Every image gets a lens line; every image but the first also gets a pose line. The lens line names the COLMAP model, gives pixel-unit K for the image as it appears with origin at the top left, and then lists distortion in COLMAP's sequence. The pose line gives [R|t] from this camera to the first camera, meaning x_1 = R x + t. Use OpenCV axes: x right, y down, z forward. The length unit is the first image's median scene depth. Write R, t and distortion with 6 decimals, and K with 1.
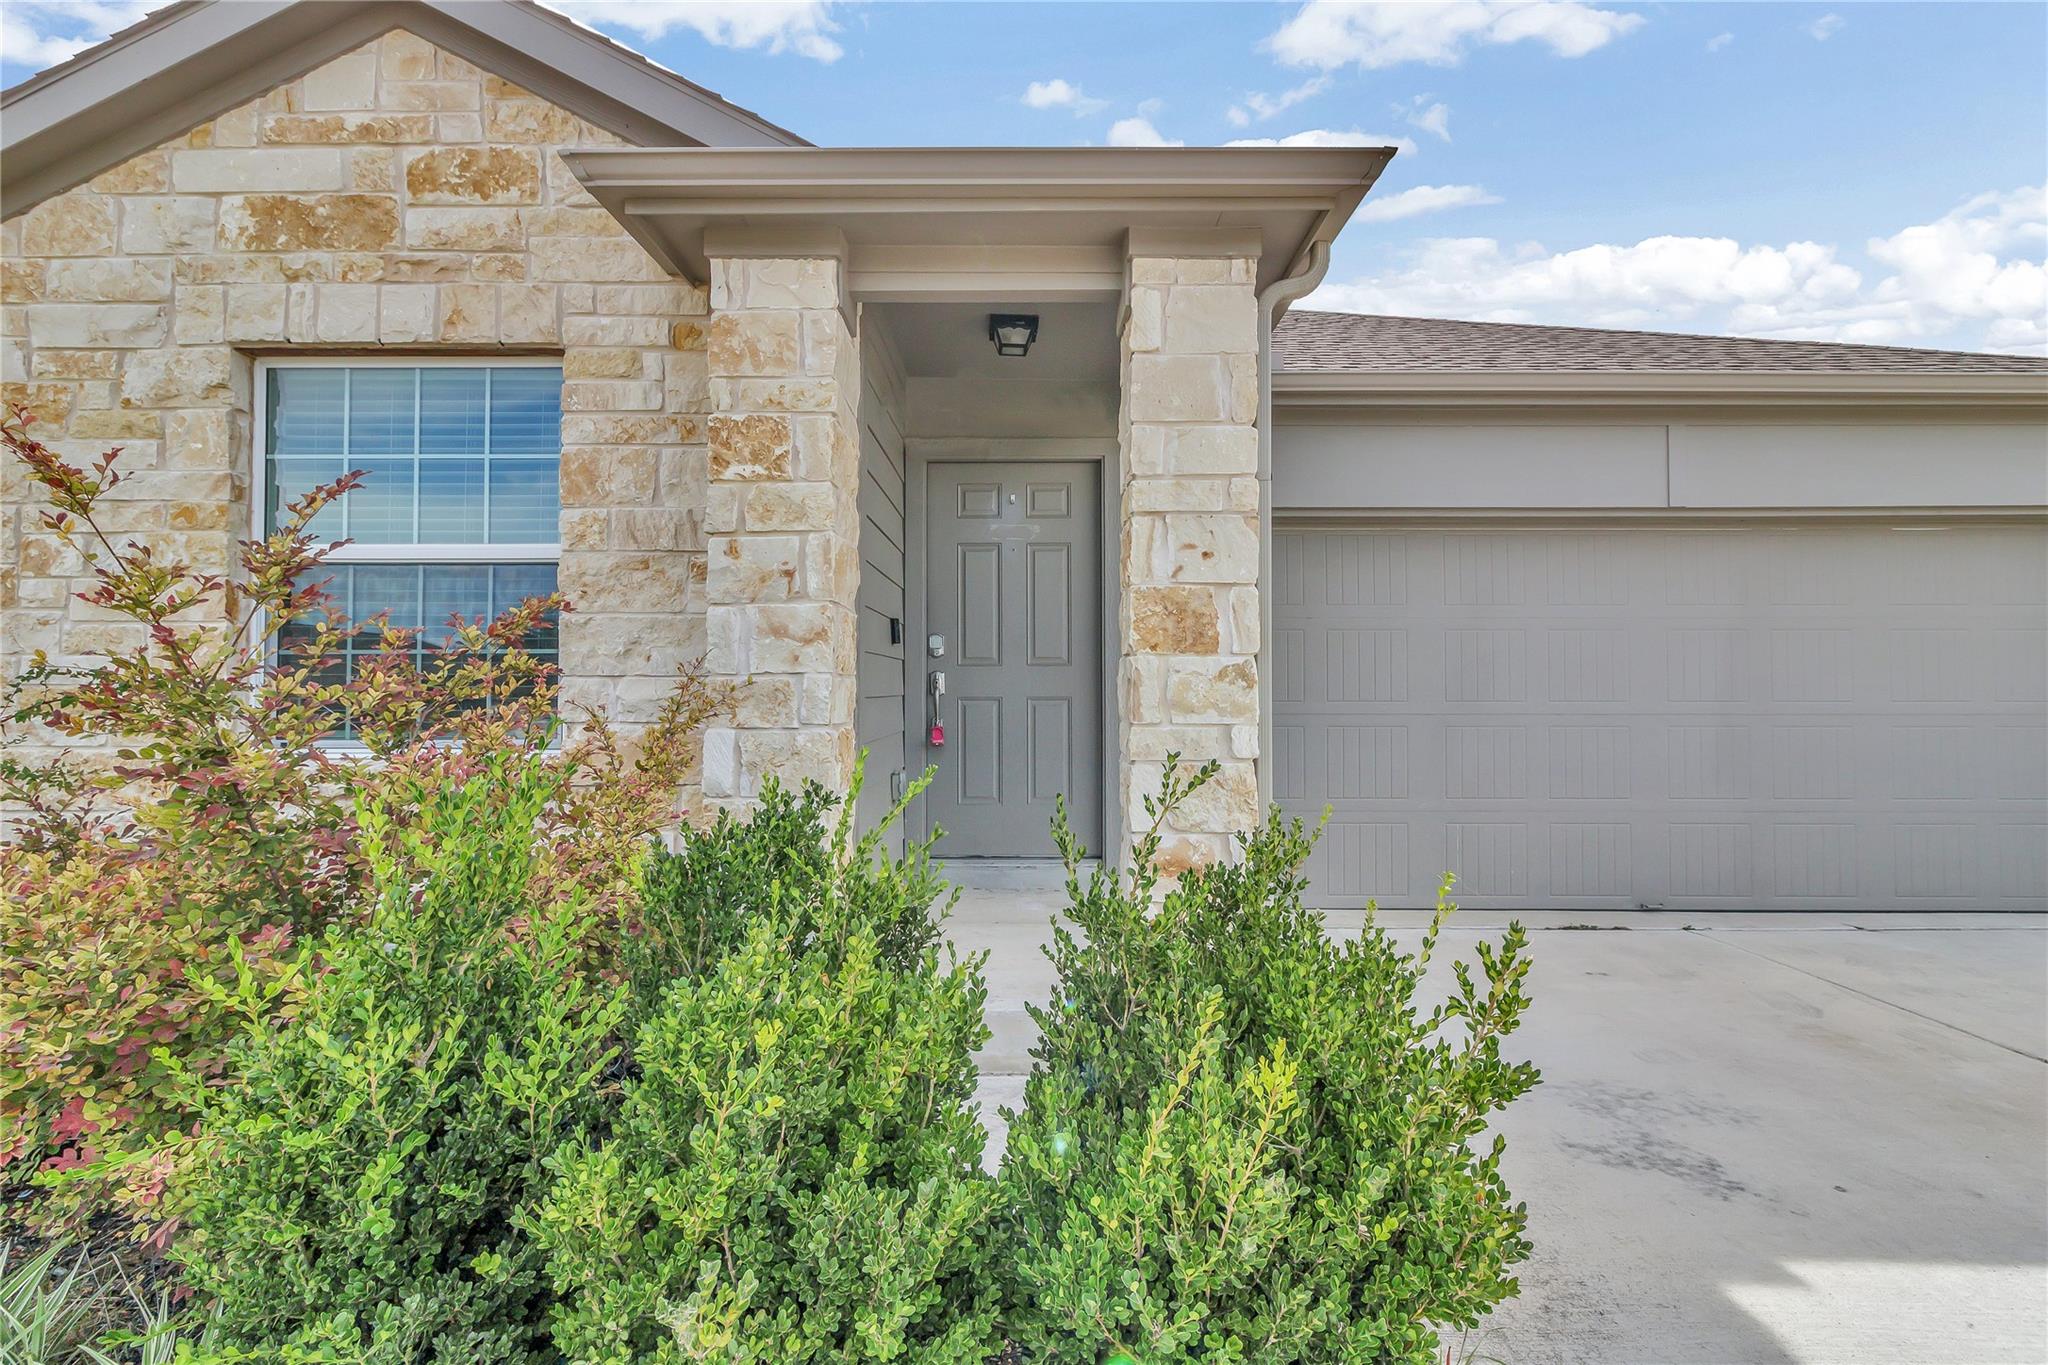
lens RADIAL K [[950.3, 0, 1020.2], [0, 950.3, 684.0], [0, 0, 1]] dist [0.003311, -0.000048]
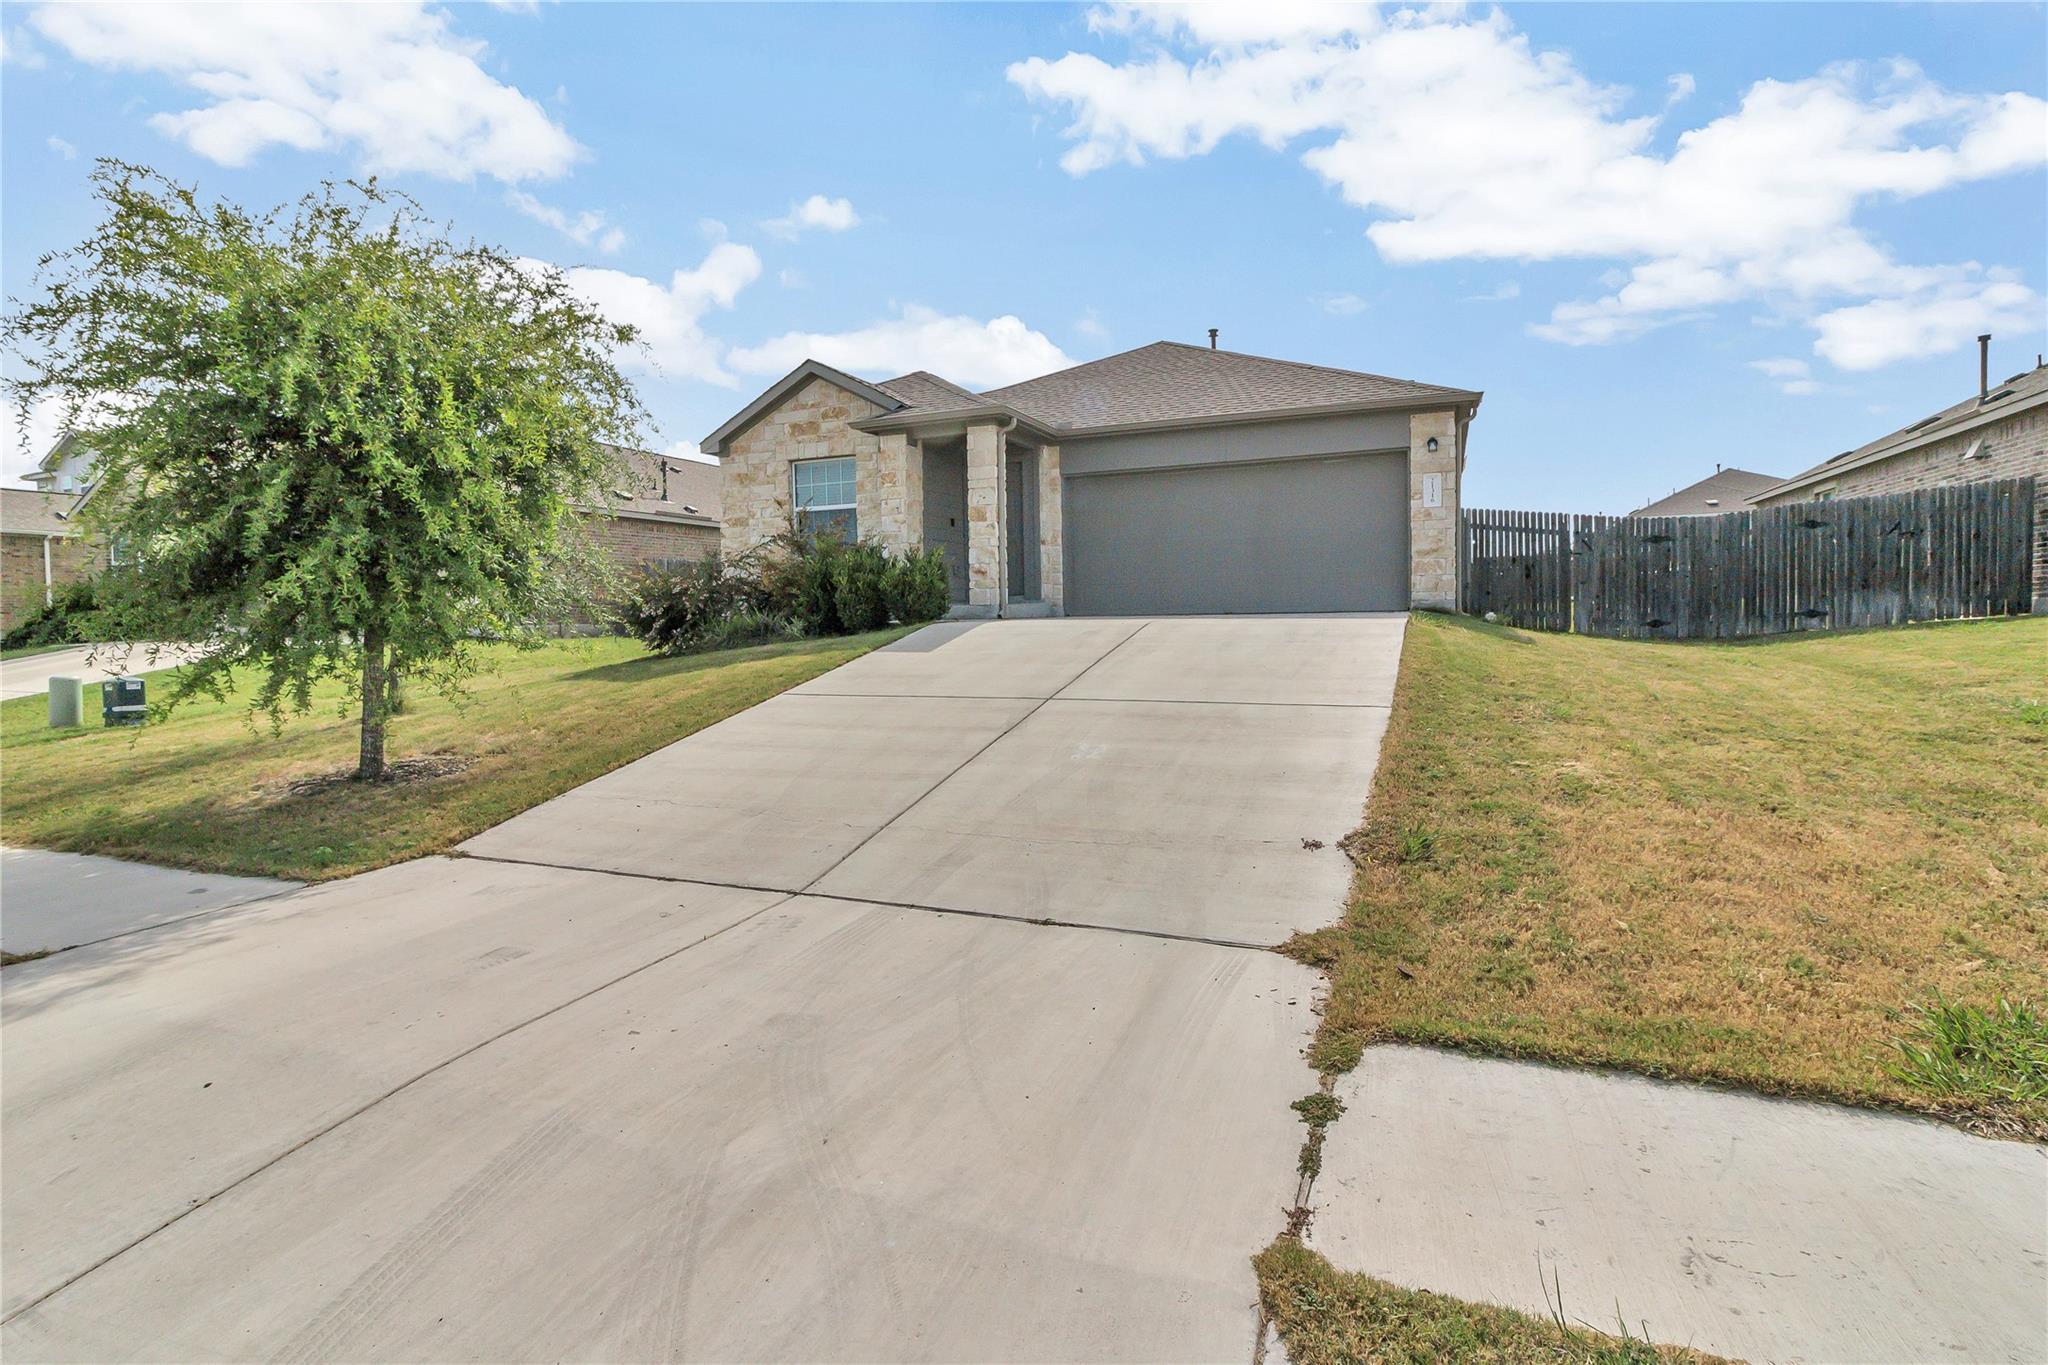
lens RADIAL K [[950.3, 0, 1028.4], [0, 950.3, 676.8], [0, 0, 1]] dist [0.003311, -0.000048]
pose [[0.925377, 0.007562, -0.378972, 2.486619], [0.022021, 0.997040, 0.073665, 0.439600], [0.378408, -0.076514, 0.922471, -3.607605]]
